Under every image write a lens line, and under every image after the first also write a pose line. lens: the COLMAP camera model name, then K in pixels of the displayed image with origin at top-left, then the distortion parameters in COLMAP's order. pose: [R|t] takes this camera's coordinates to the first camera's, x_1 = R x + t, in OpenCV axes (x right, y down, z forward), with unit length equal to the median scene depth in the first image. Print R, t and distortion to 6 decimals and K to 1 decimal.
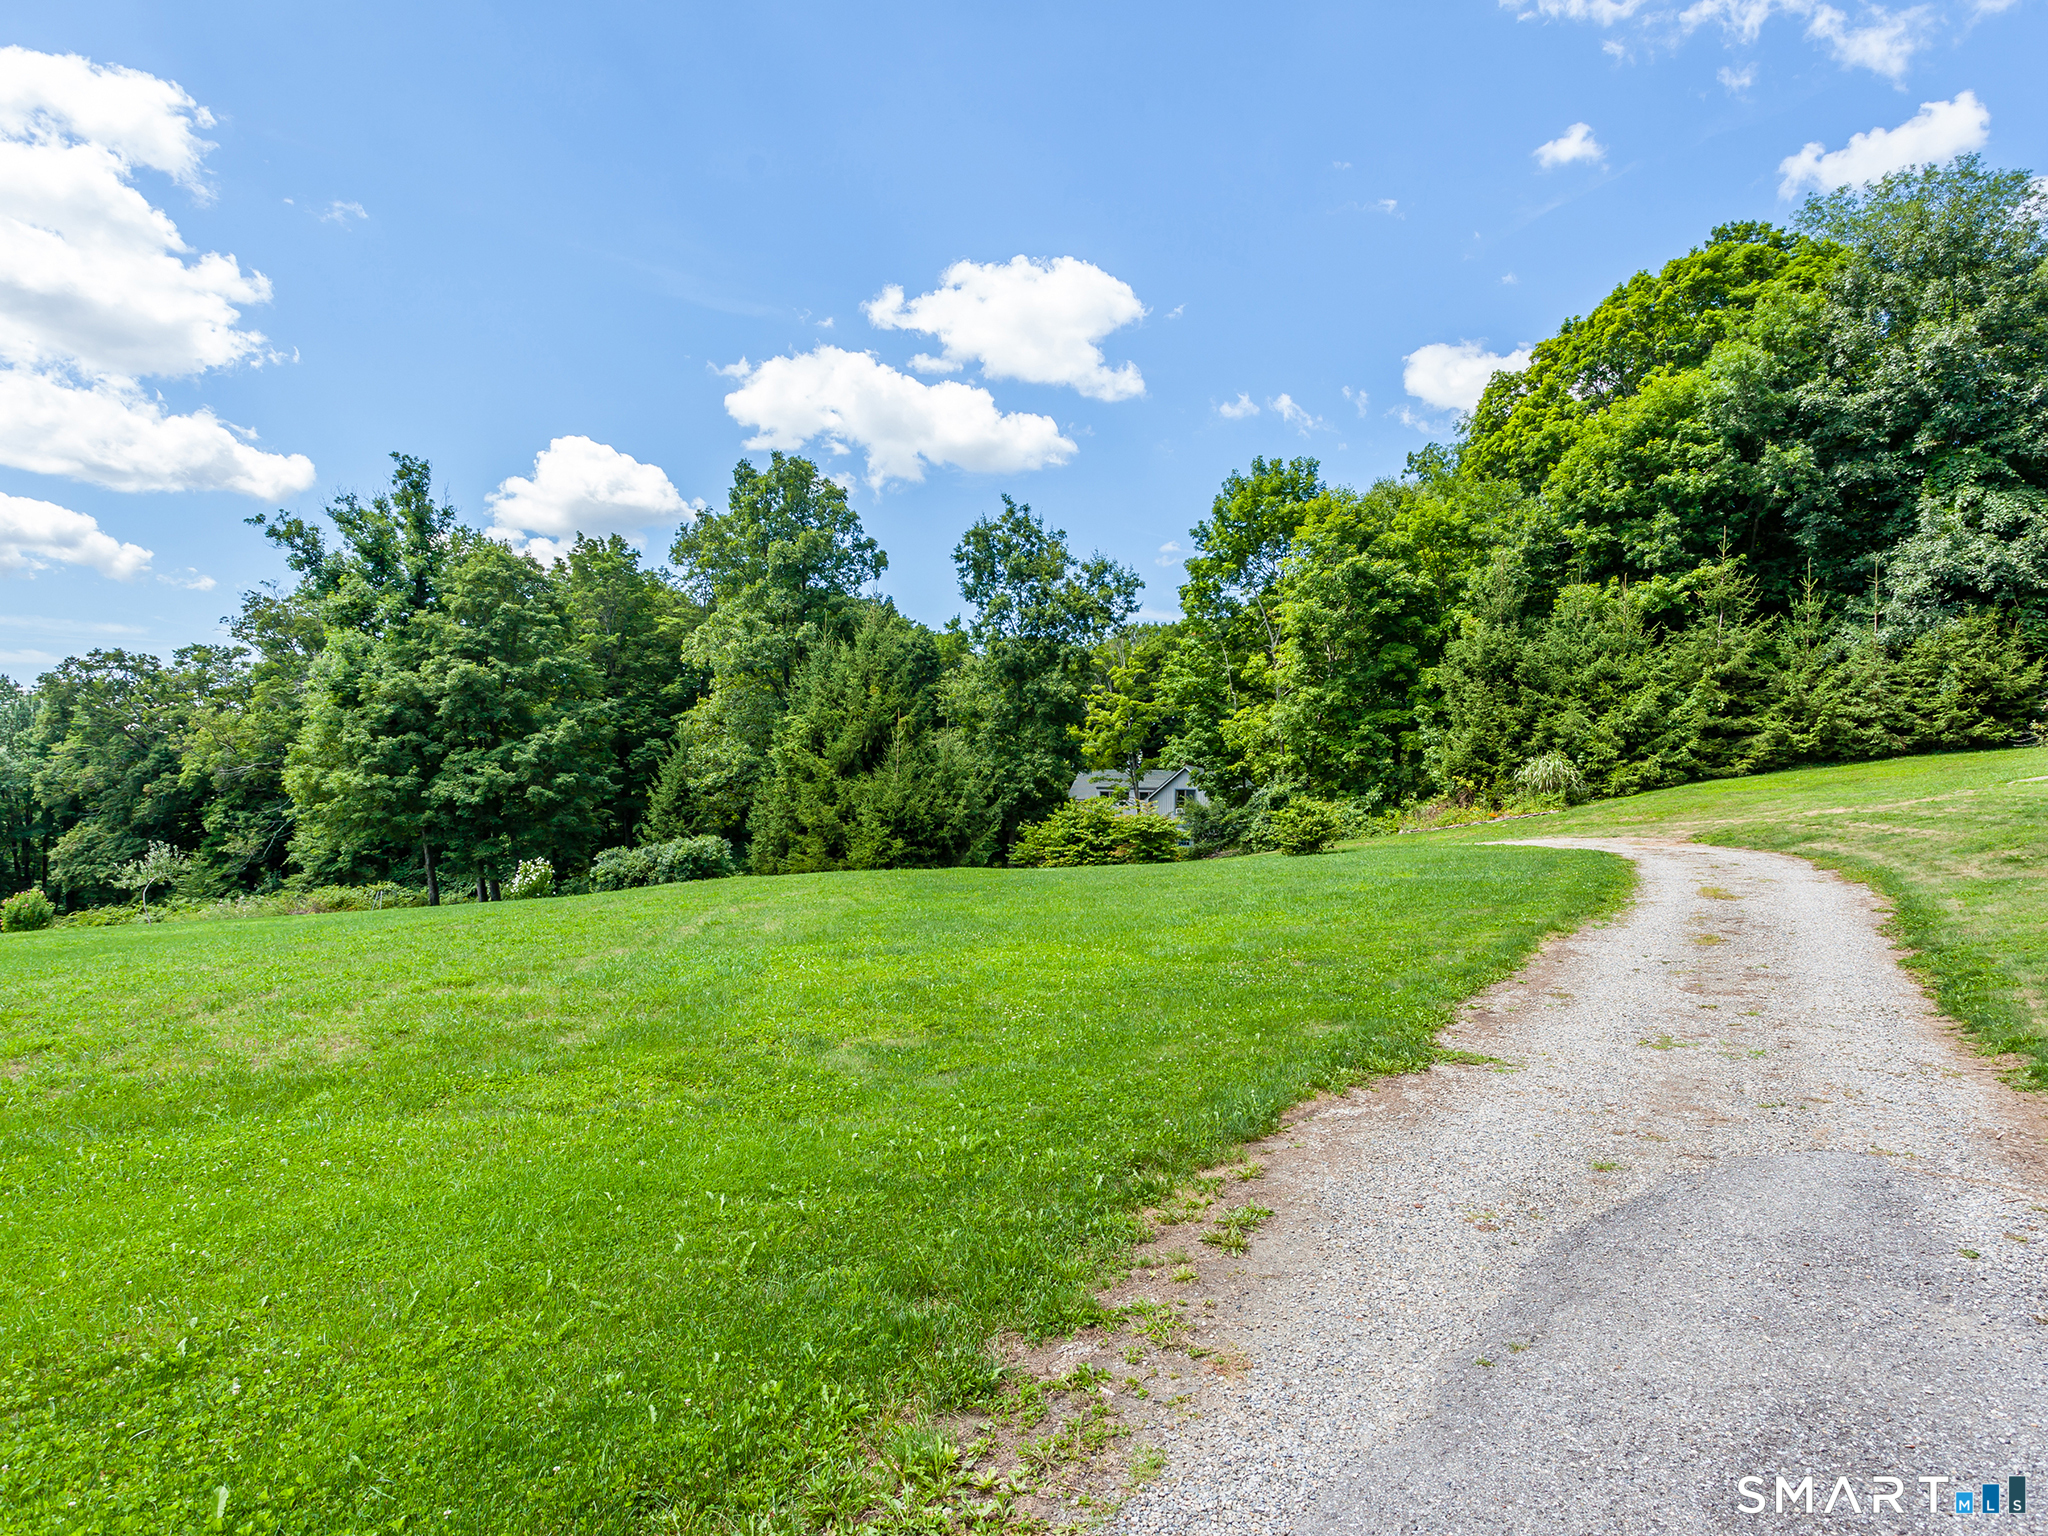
lens RADIAL K [[962.4, 0, 1030.8], [0, 962.4, 785.3], [0, 0, 1]] dist [0.004818, 0.000849]
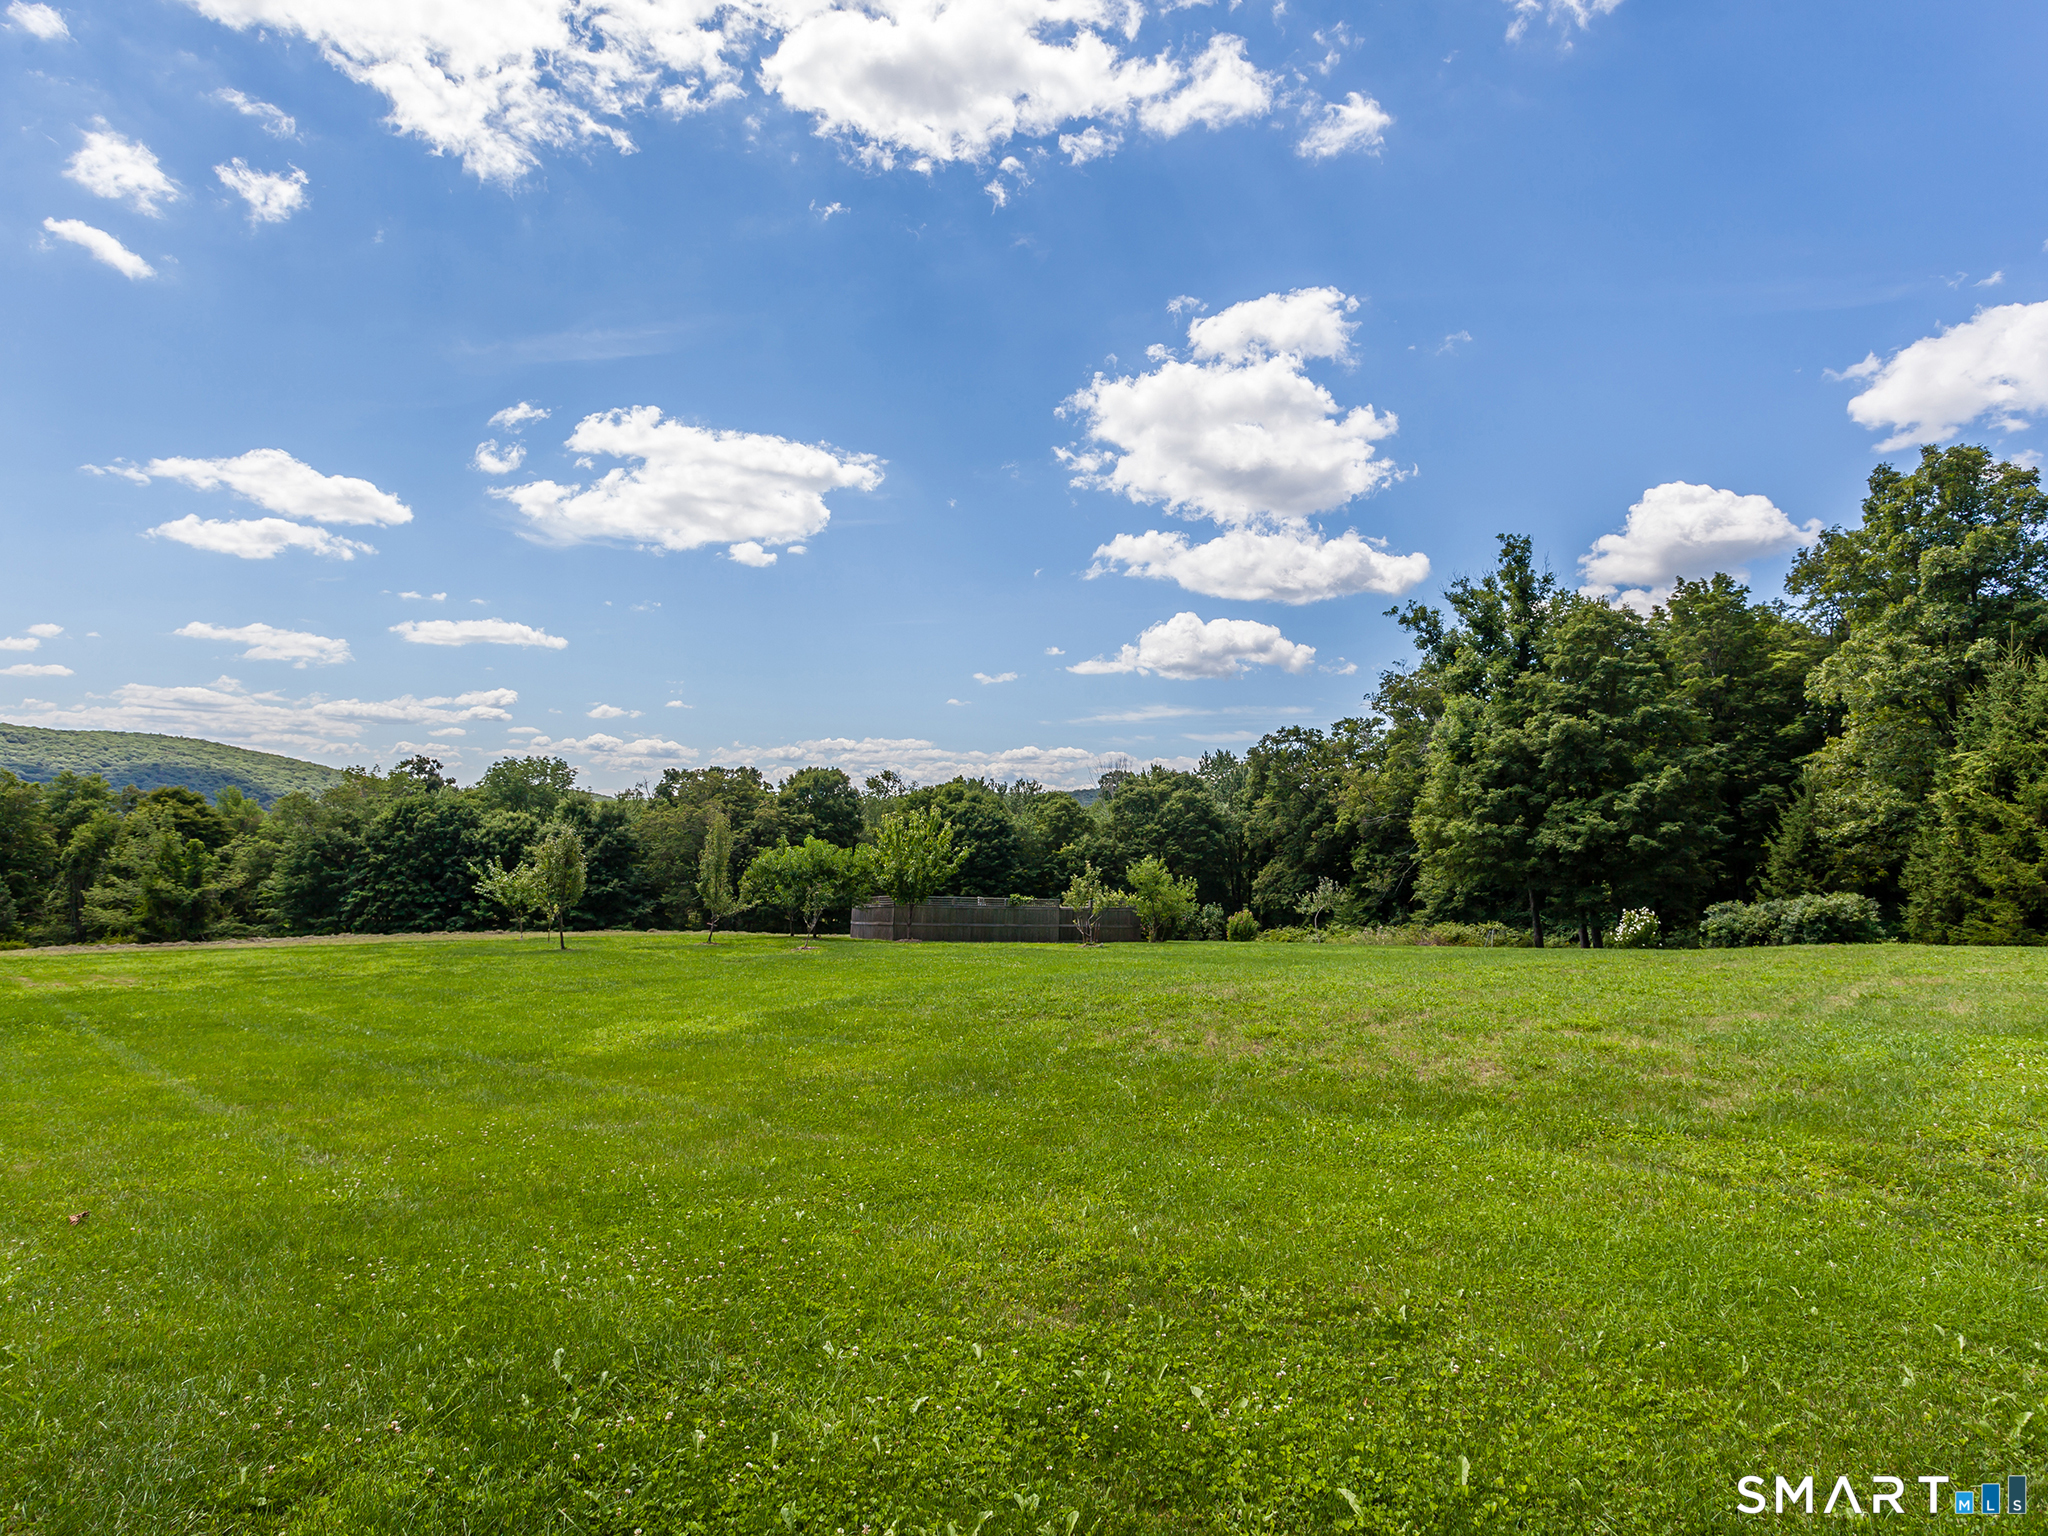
lens RADIAL K [[962.4, 0, 1028.8], [0, 962.4, 753.6], [0, 0, 1]] dist [0.004818, 0.000849]
pose [[0.744779, -0.045668, -0.665746, -0.333030], [-0.003216, 0.997398, -0.072017, -0.009999], [0.667303, 0.055778, 0.742695, -0.176363]]
